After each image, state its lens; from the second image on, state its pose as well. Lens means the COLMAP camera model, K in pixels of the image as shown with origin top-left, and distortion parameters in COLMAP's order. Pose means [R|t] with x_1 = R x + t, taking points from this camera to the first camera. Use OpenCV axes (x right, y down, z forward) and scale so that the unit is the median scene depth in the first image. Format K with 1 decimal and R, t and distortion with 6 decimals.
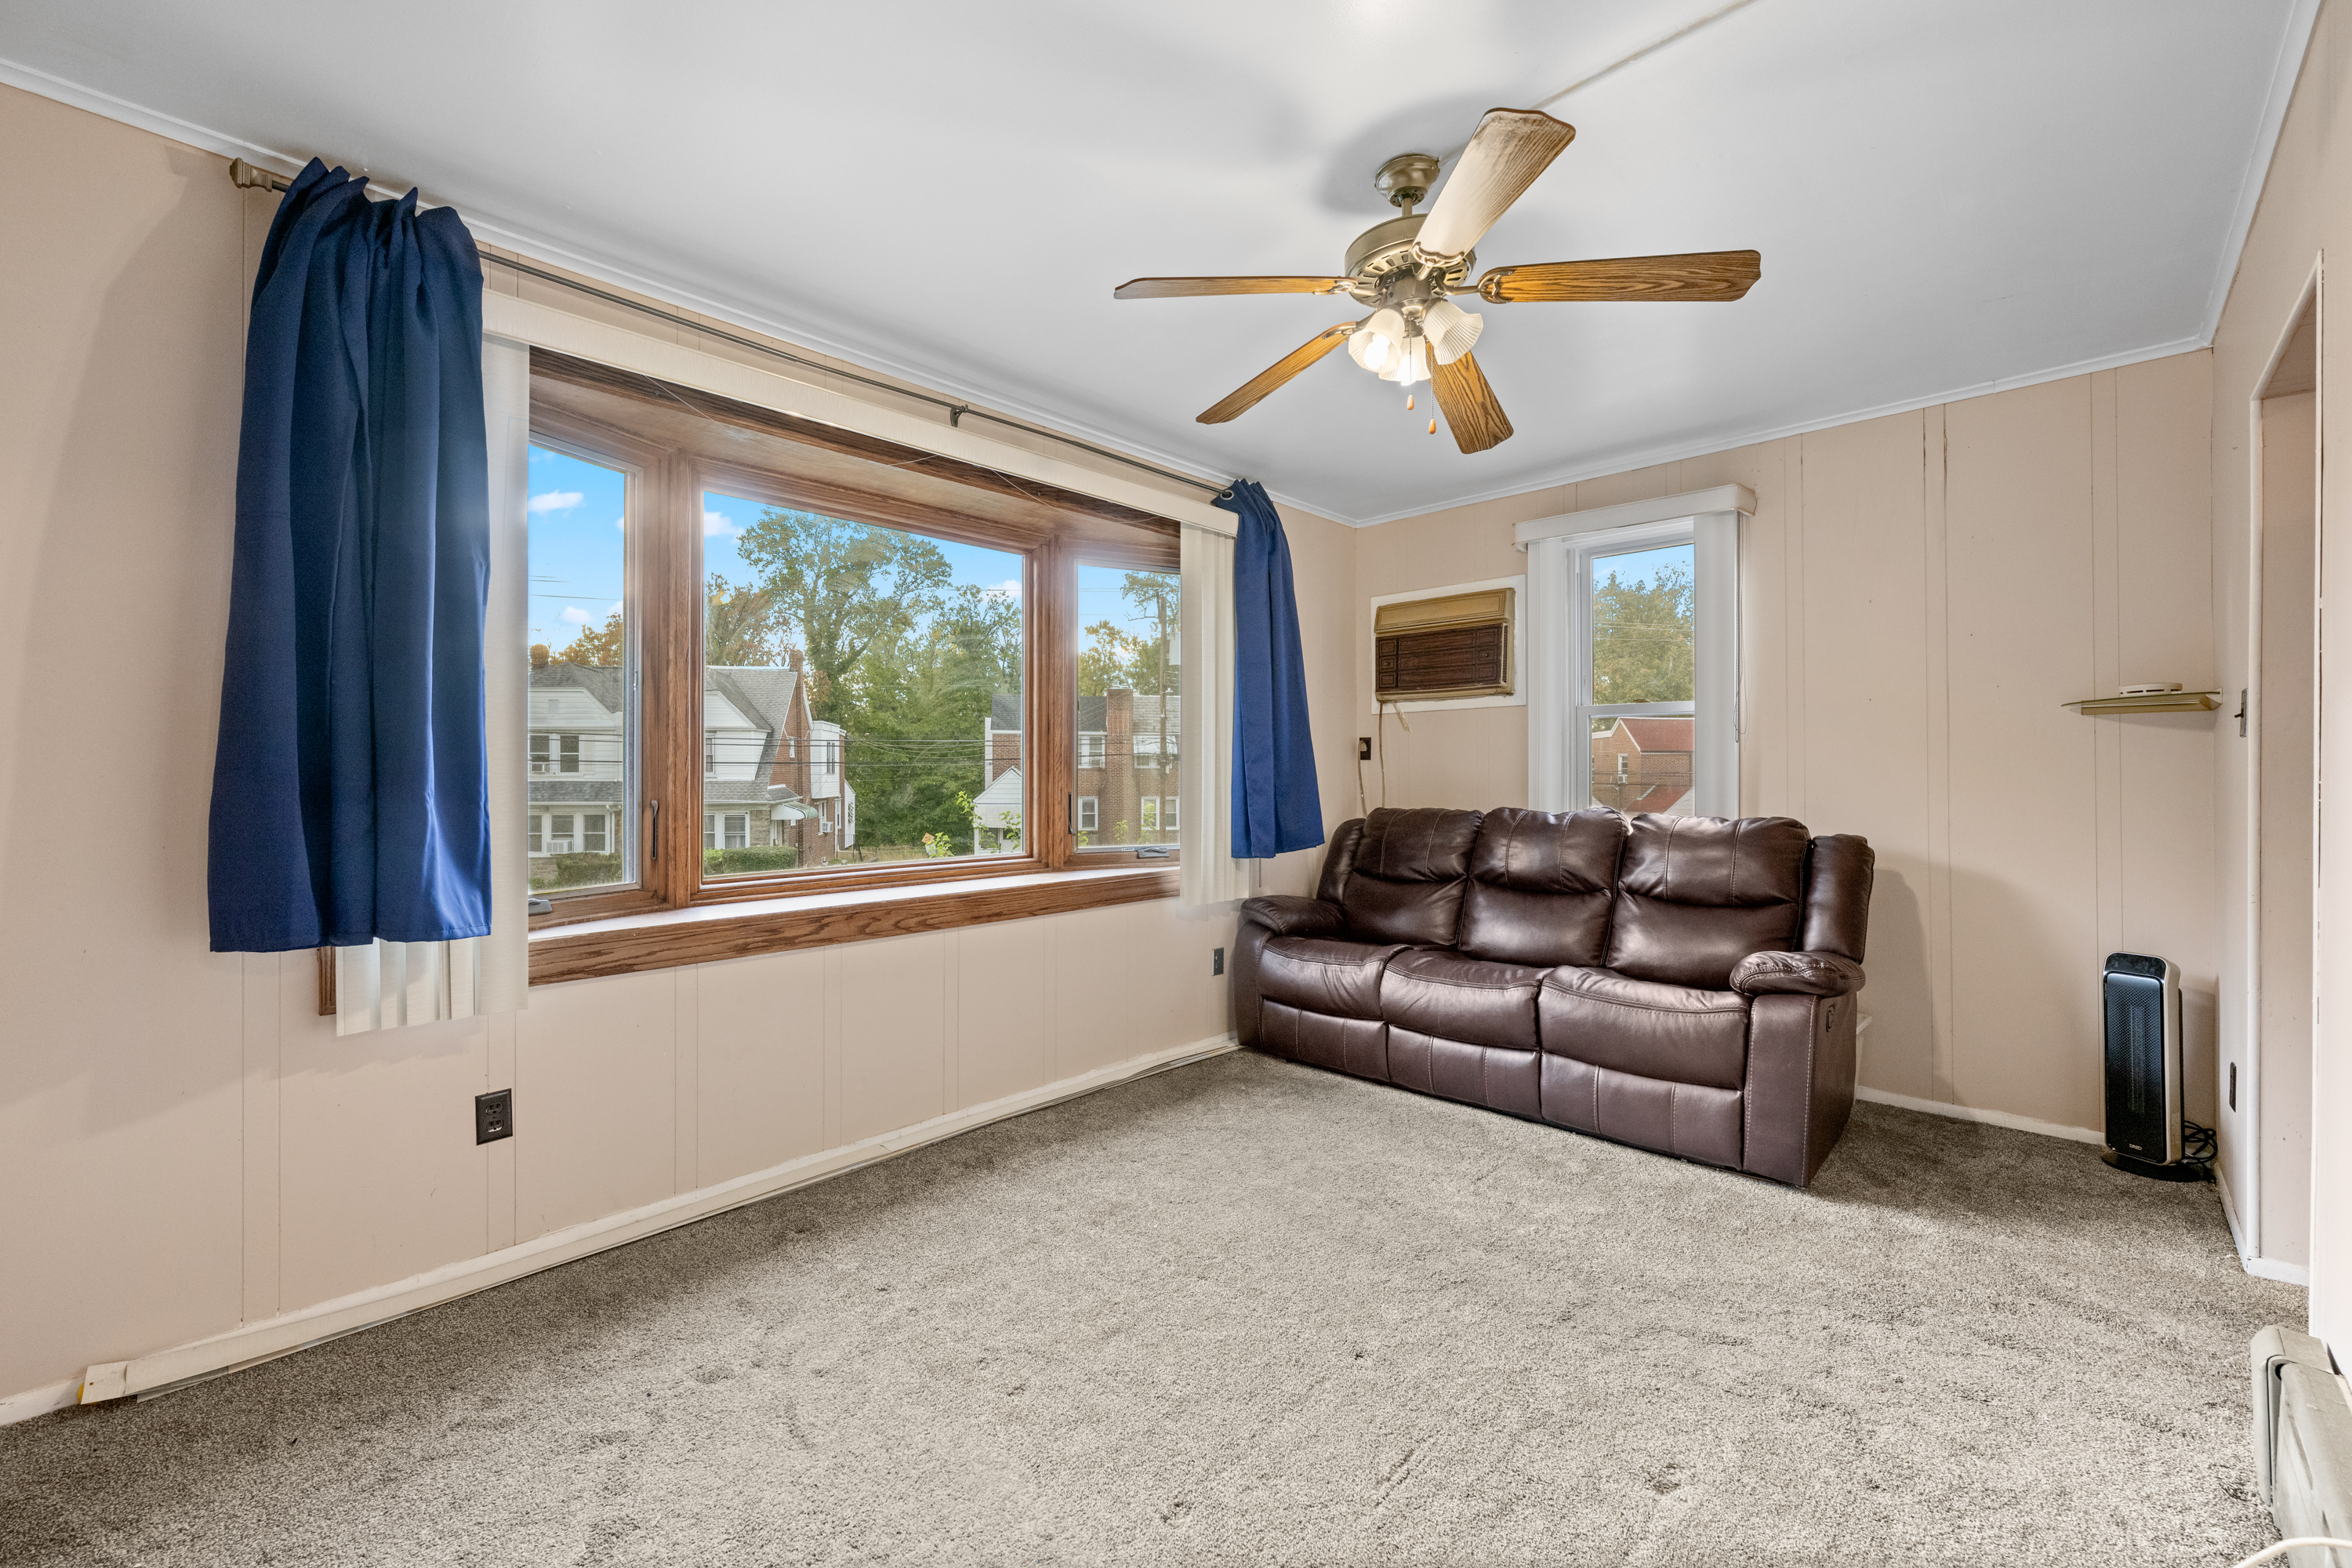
lens RADIAL K [[943.4, 0, 1167.6], [0, 943.4, 771.0], [0, 0, 1]] dist [-0.000453, -0.000298]
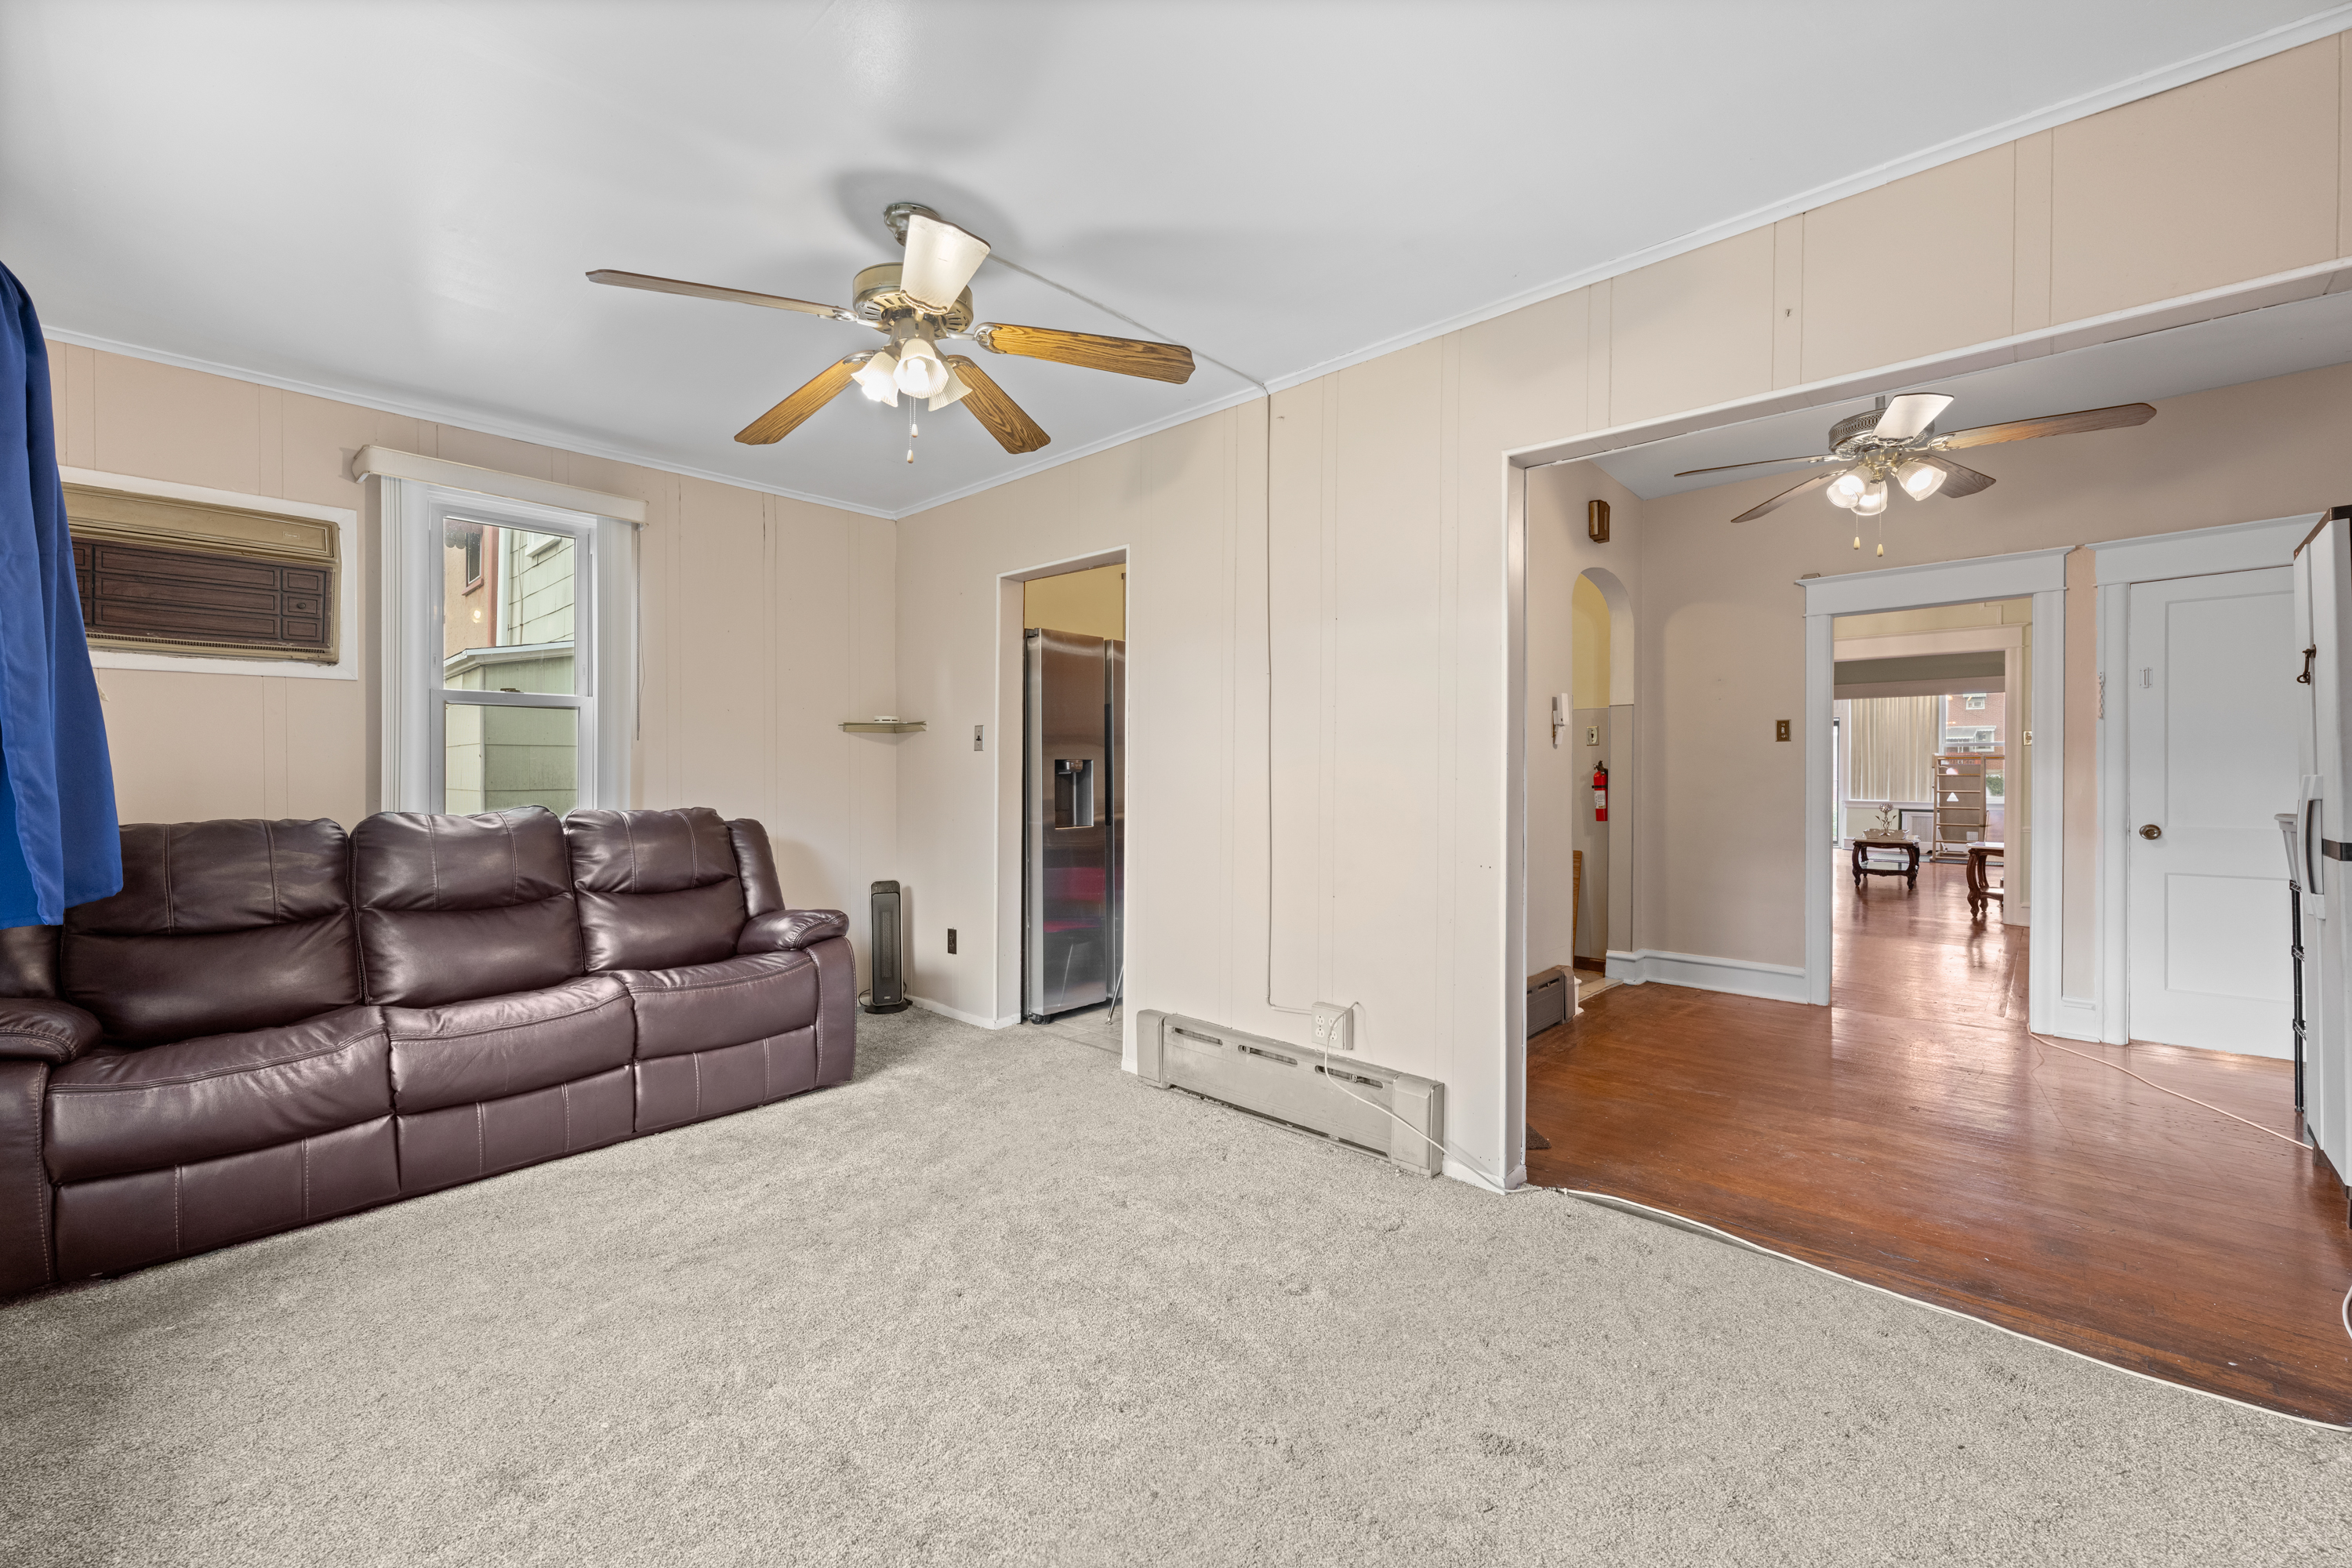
lens RADIAL K [[979.9, 0, 1141.1], [0, 979.9, 773.8], [0, 0, 1]] dist [0.001056, 0.000202]
pose [[-0.009858, -0.002469, 0.999948, -0.575858], [-0.005917, 0.999980, 0.002411, 0.001915], [-0.999934, -0.005893, -0.009872, 0.487330]]
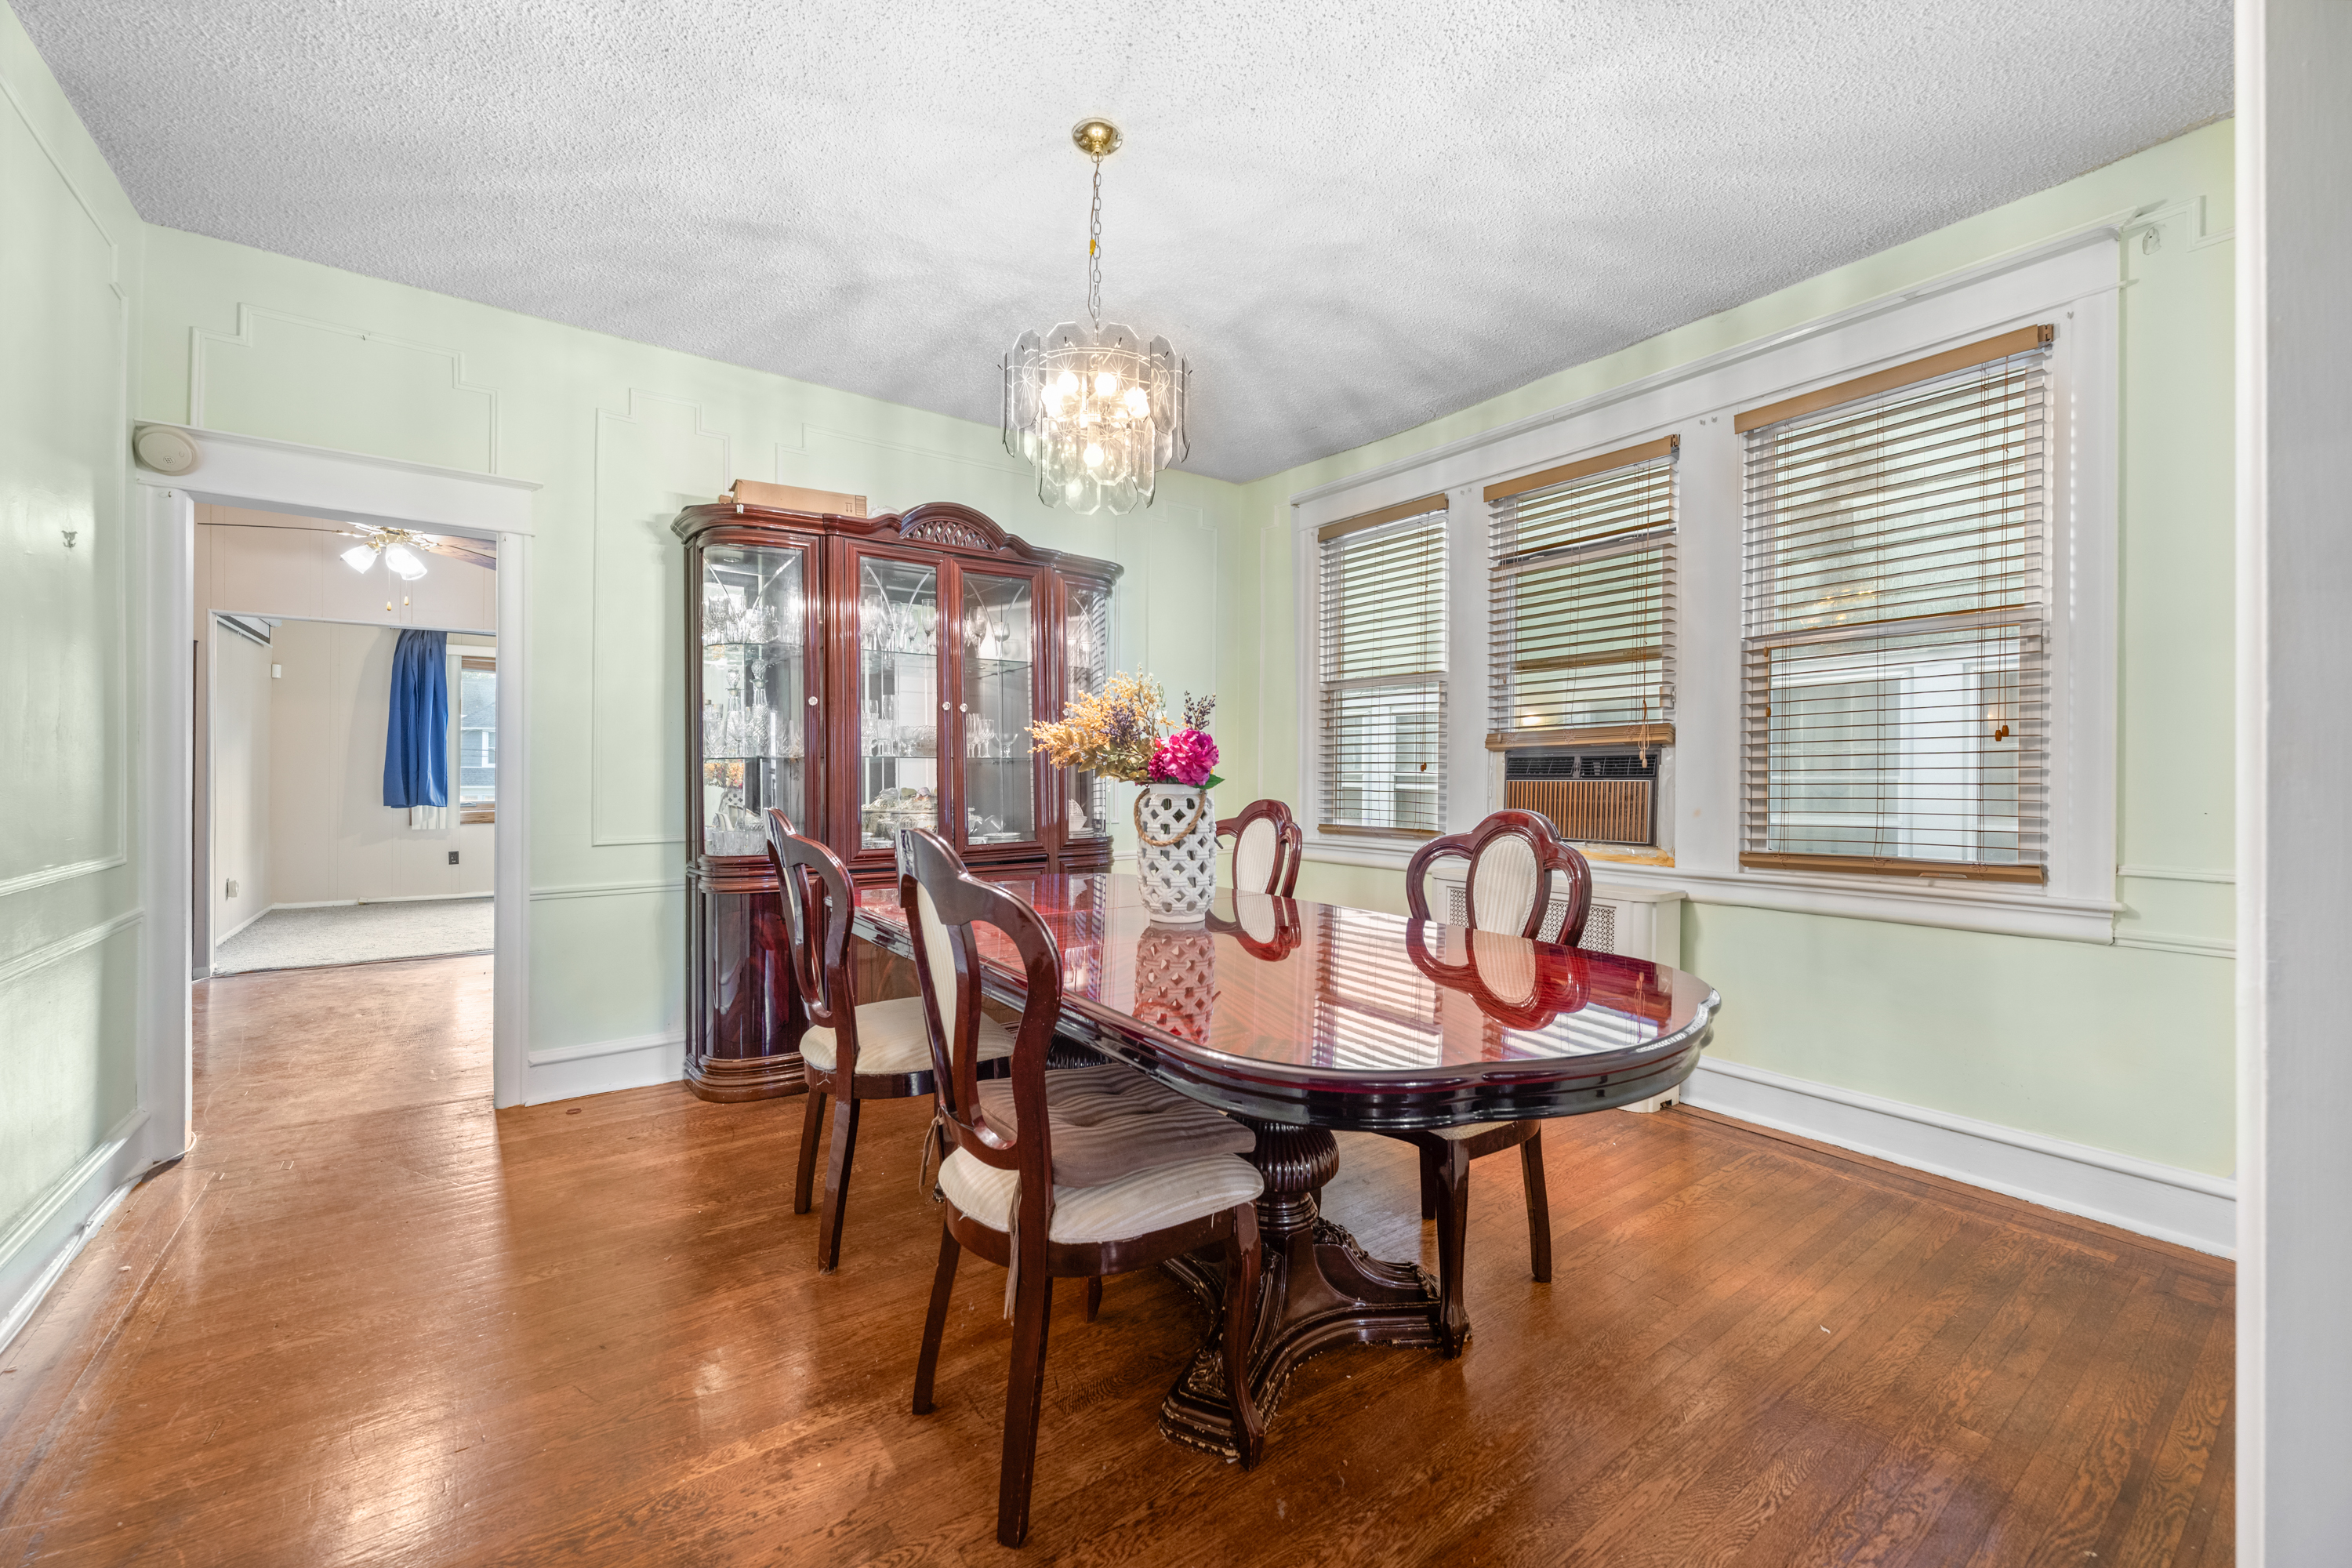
lens RADIAL K [[963.0, 0, 1176.0], [0, 963.0, 784.0], [0, 0, 1]] dist [-0.001799, -0.000347]
pose [[0.985085, 0.002840, -0.172044, 1.996188], [-0.001719, 0.999976, 0.006663, 0.029746], [0.172059, -0.006268, 0.985067, -1.637365]]
